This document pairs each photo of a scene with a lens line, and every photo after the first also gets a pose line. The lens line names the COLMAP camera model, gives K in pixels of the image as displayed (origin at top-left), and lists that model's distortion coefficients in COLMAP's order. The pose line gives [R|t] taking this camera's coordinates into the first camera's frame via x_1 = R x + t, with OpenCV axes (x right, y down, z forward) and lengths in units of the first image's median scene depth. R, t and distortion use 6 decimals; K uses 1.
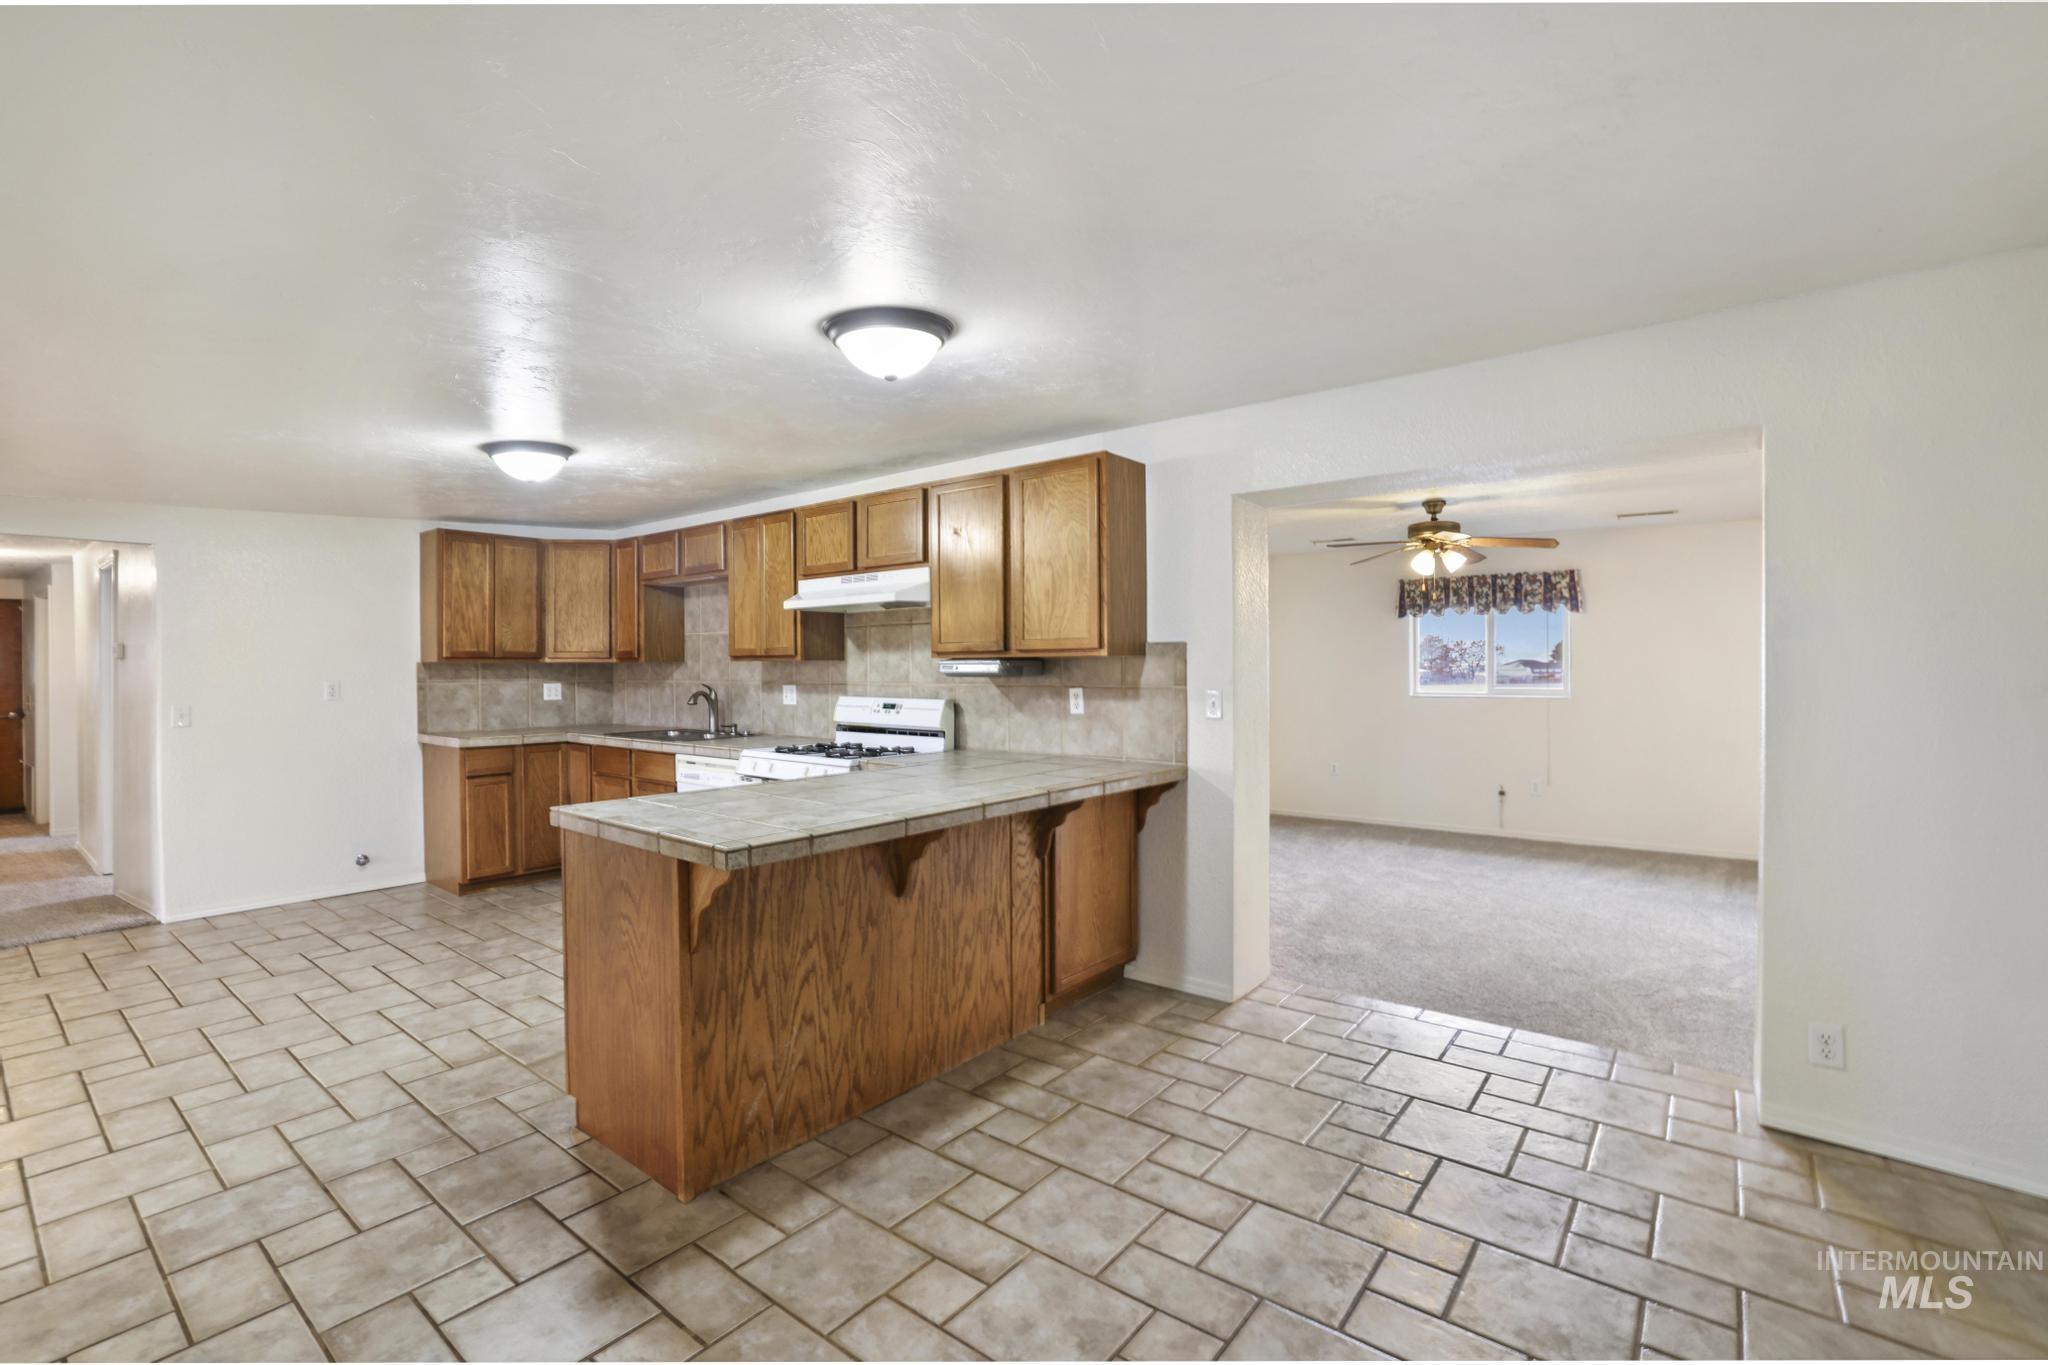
lens RADIAL K [[901.7, 0, 965.0], [0, 901.7, 678.9], [0, 0, 1]] dist [0.004408, 0.000071]
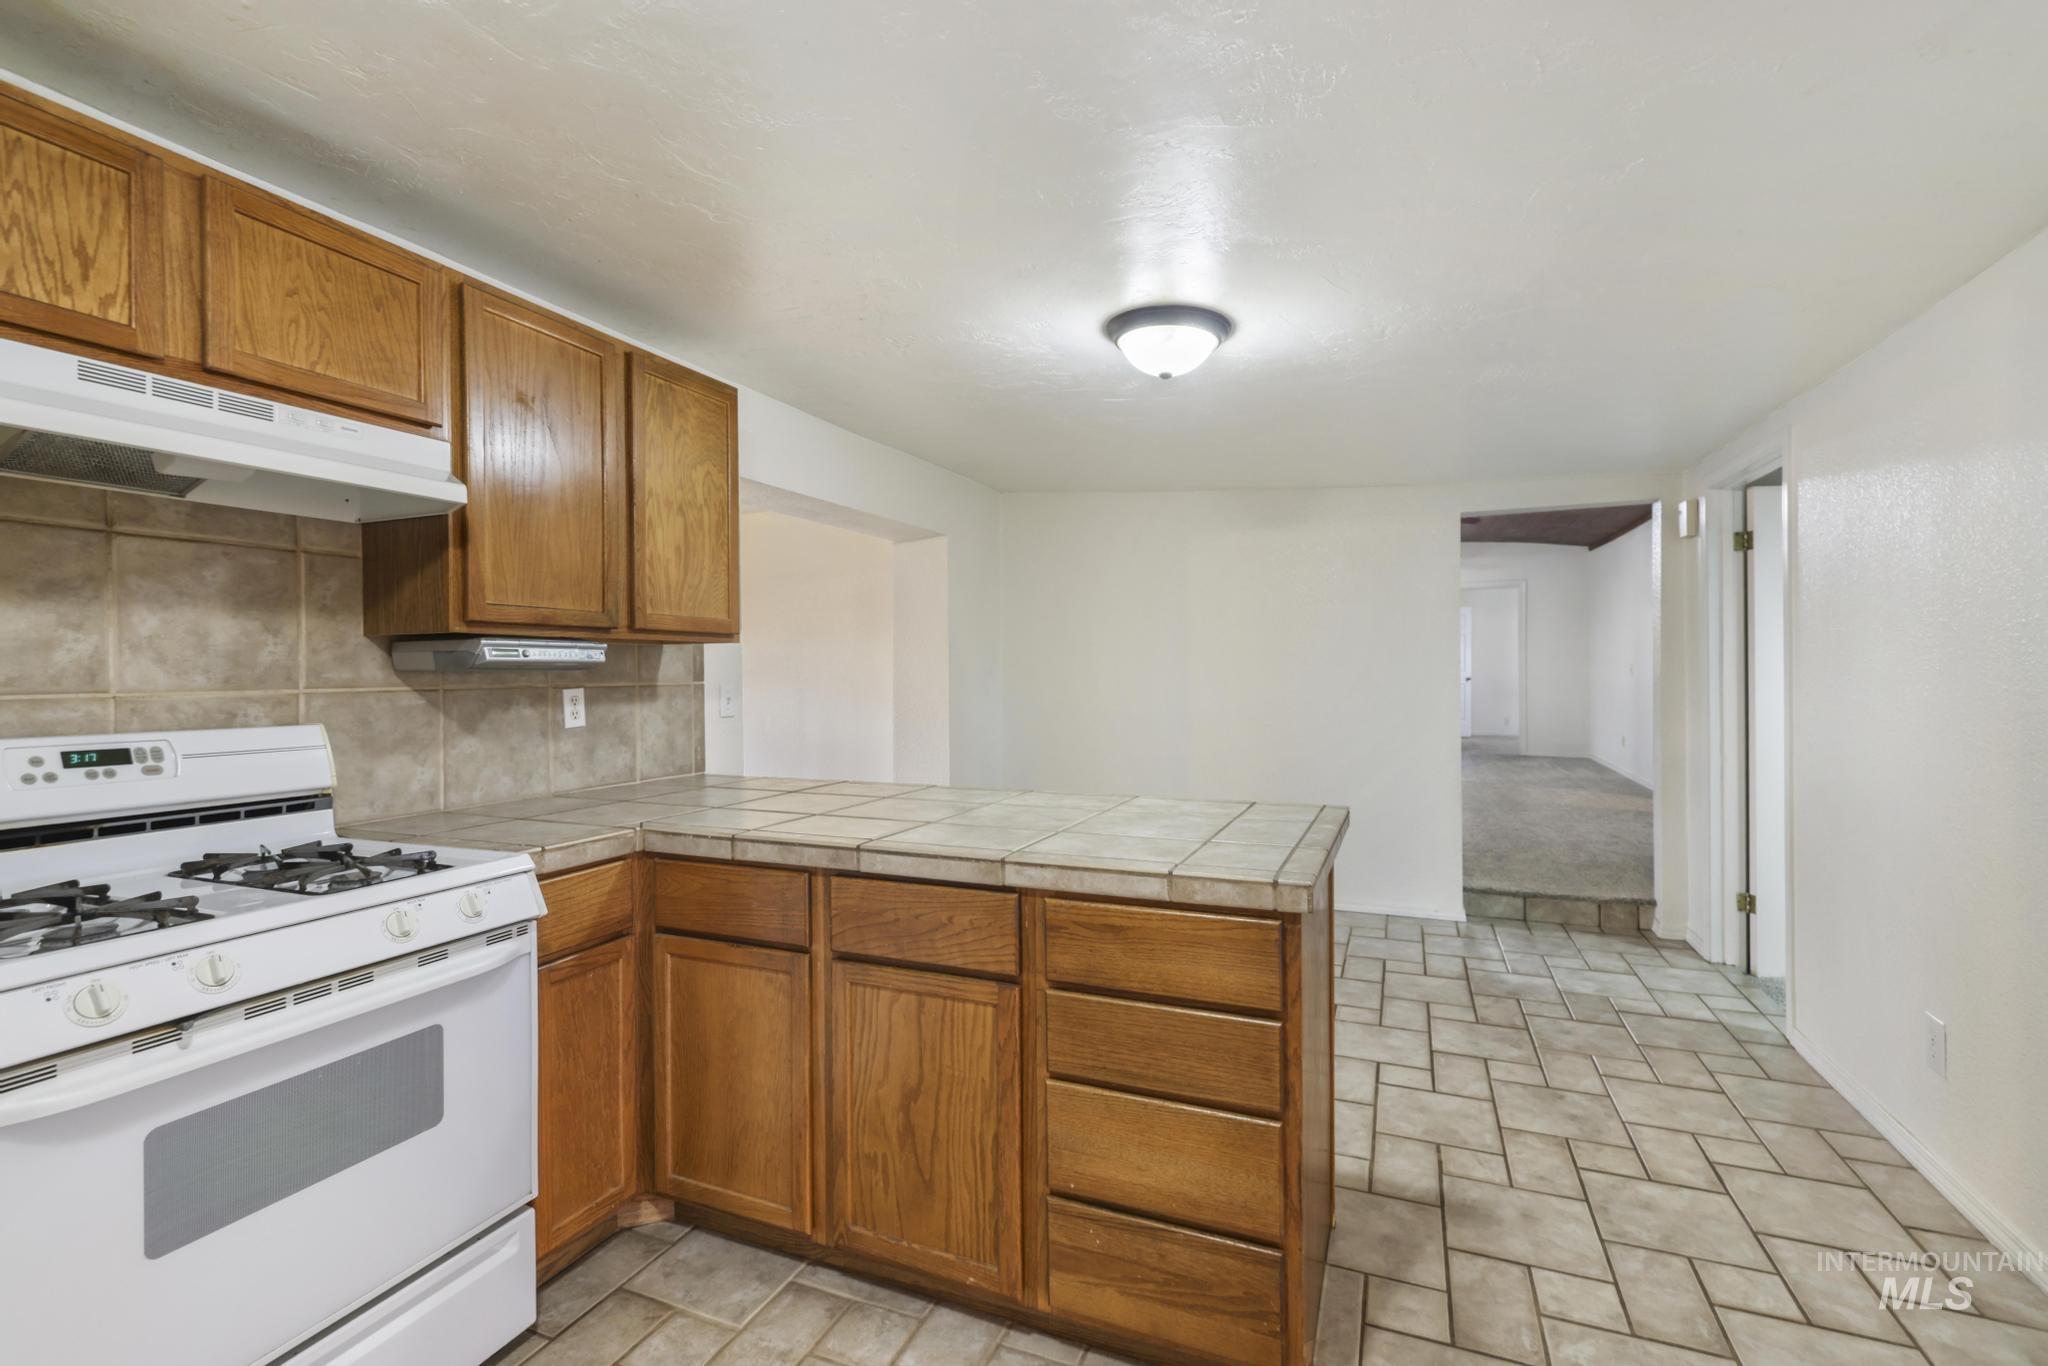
lens RADIAL K [[901.7, 0, 1045.3], [0, 901.7, 674.1], [0, 0, 1]] dist [0.004408, 0.000071]
pose [[-0.325690, 0.004991, 0.945463, -0.554791], [0.023017, 0.999732, 0.002651, 0.005175], [-0.945196, 0.022626, -0.325718, 0.795861]]
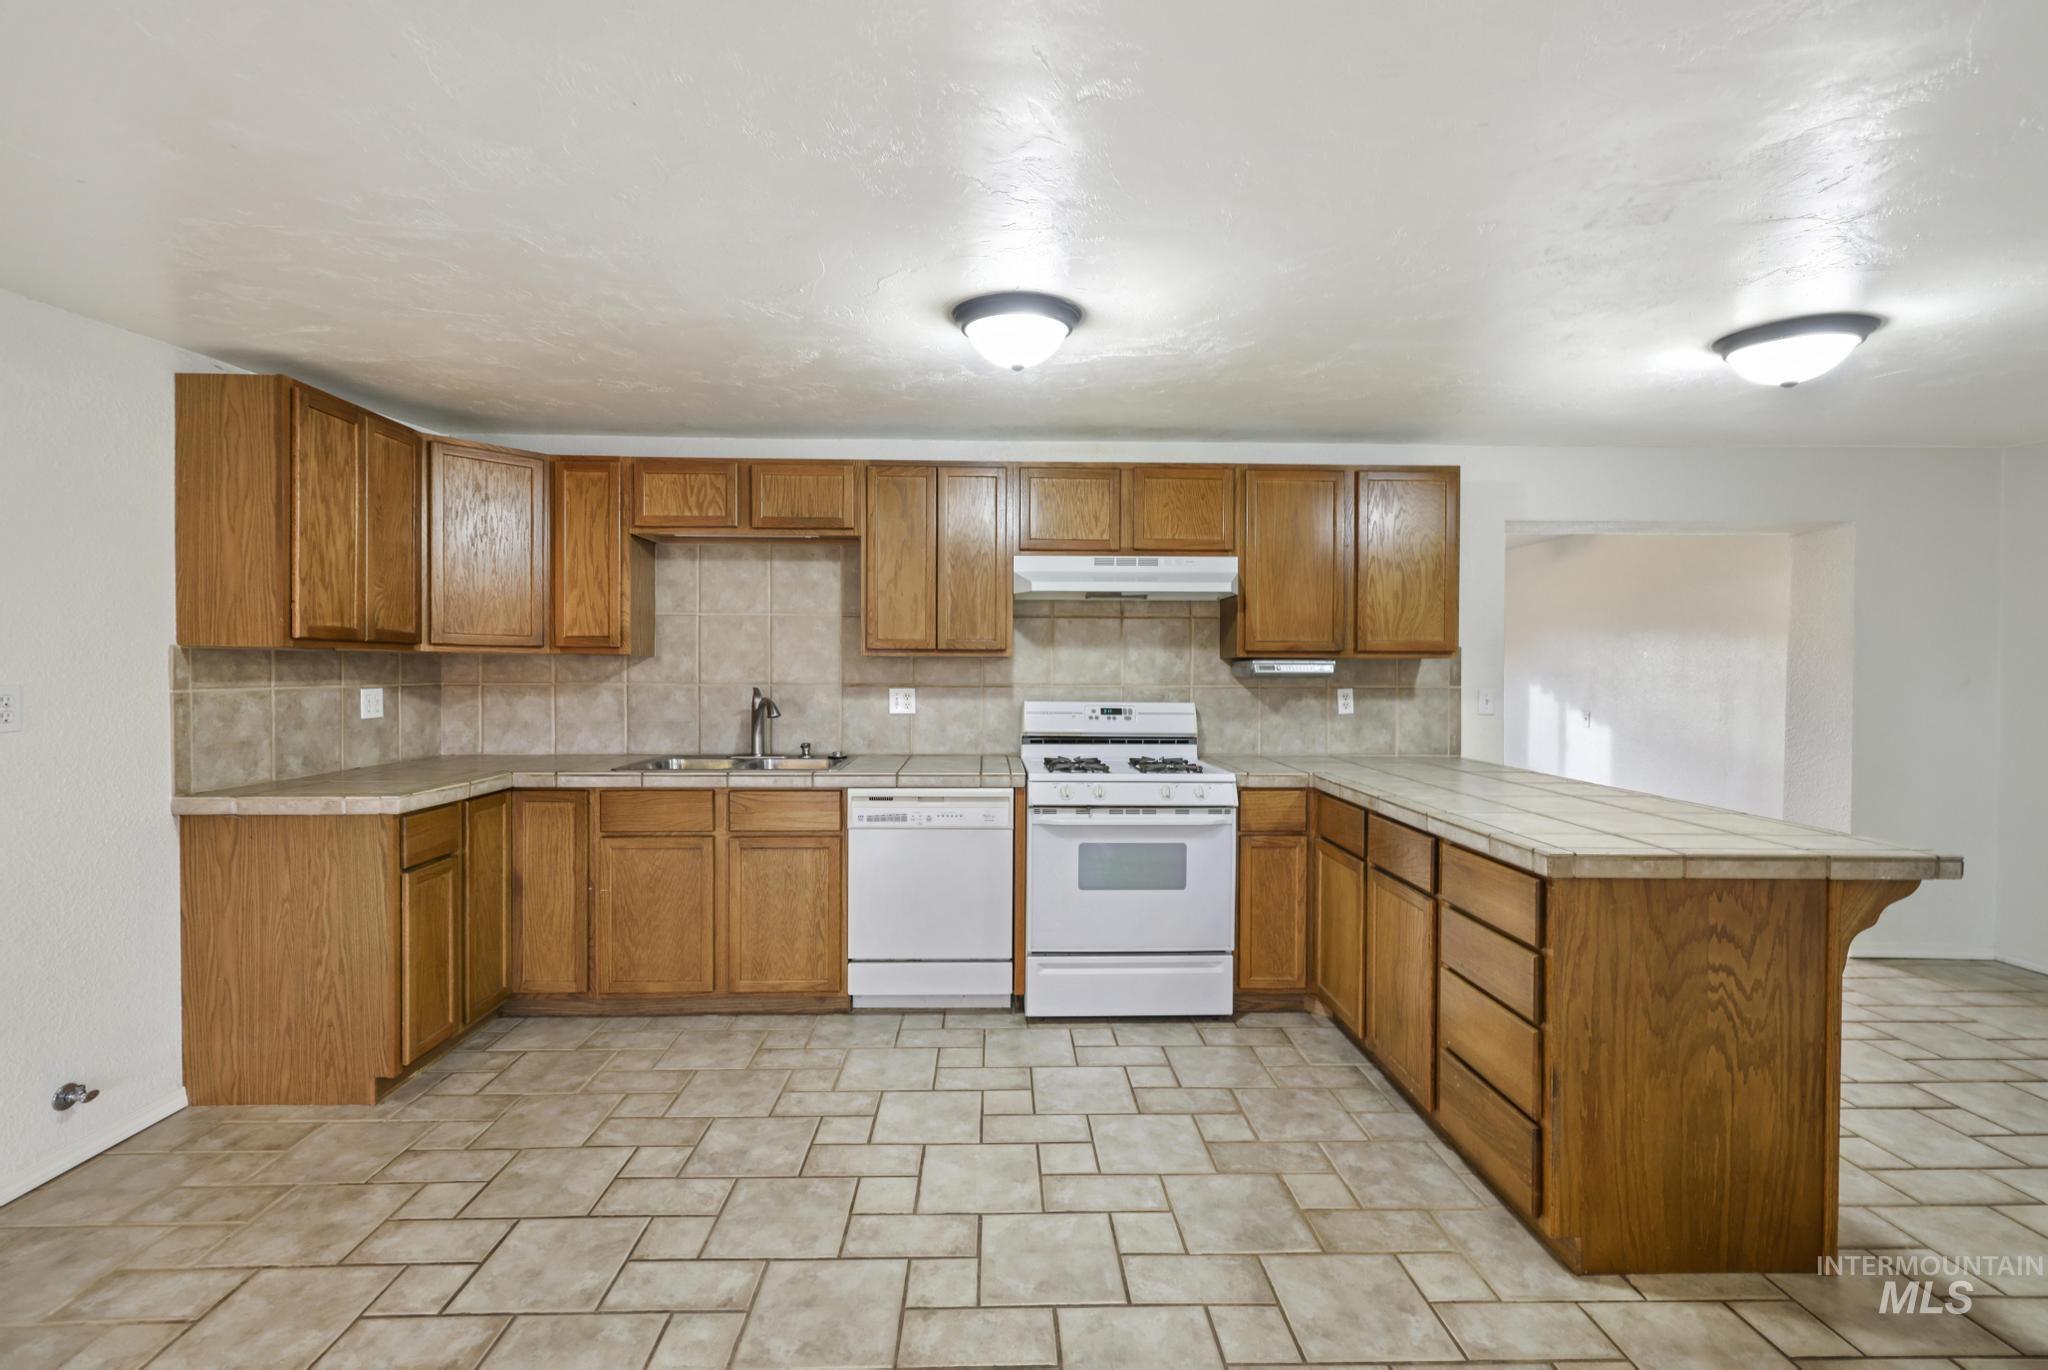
lens RADIAL K [[901.7, 0, 1002.1], [0, 901.7, 673.7], [0, 0, 1]] dist [0.004408, 0.000071]
pose [[0.740523, 0.004113, 0.672019, -0.765911], [0.000841, 0.999975, -0.007047, 0.000010], [-0.672031, 0.005784, 0.740501, 0.450498]]
